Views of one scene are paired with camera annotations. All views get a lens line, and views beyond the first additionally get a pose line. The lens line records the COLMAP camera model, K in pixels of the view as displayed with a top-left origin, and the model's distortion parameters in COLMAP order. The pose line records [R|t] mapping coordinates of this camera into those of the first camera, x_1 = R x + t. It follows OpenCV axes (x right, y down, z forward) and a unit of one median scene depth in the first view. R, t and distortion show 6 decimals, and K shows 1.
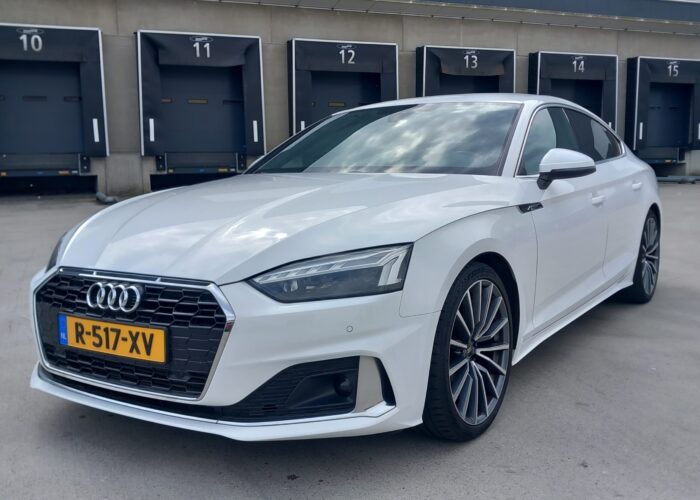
lens RADIAL K [[750.2, 0, 350.0], [0, 750.2, 250.0], [0, 0, 1]] dist [0.177875, -0.447952]
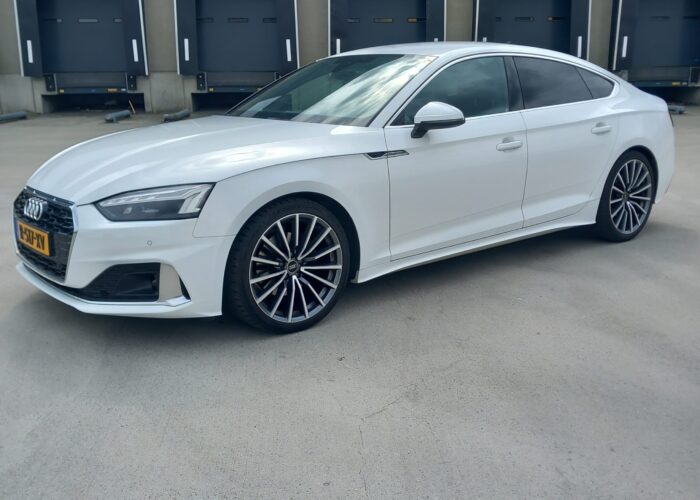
lens RADIAL K [[750.2, 0, 350.0], [0, 750.2, 250.0], [0, 0, 1]] dist [0.177875, -0.447952]
pose [[0.950487, 0.075813, -0.301376, 0.565849], [-0.040845, 0.991850, 0.120689, -0.048804], [0.308069, -0.102404, 0.945837, -0.161022]]
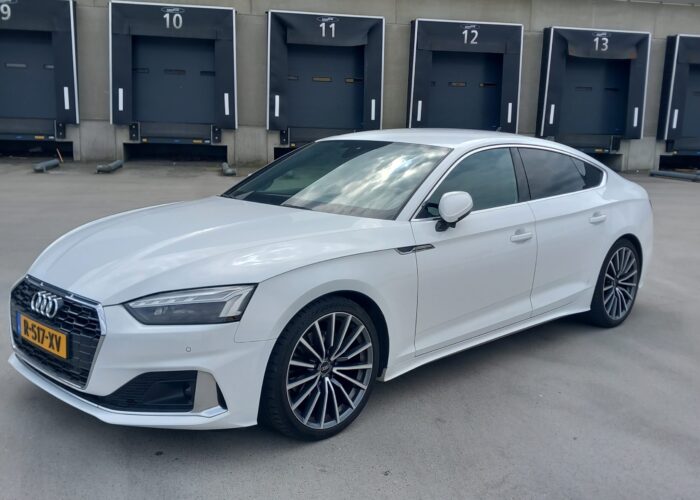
lens RADIAL K [[751.9, 0, 350.5], [0, 751.9, 241.7], [0, 0, 1]] dist [0.252577, -0.783499]
pose [[0.977734, 0.073328, -0.196617, 0.378607], [-0.066305, 0.996912, 0.042075, -0.112911], [0.199095, -0.028102, 0.979577, -0.172122]]
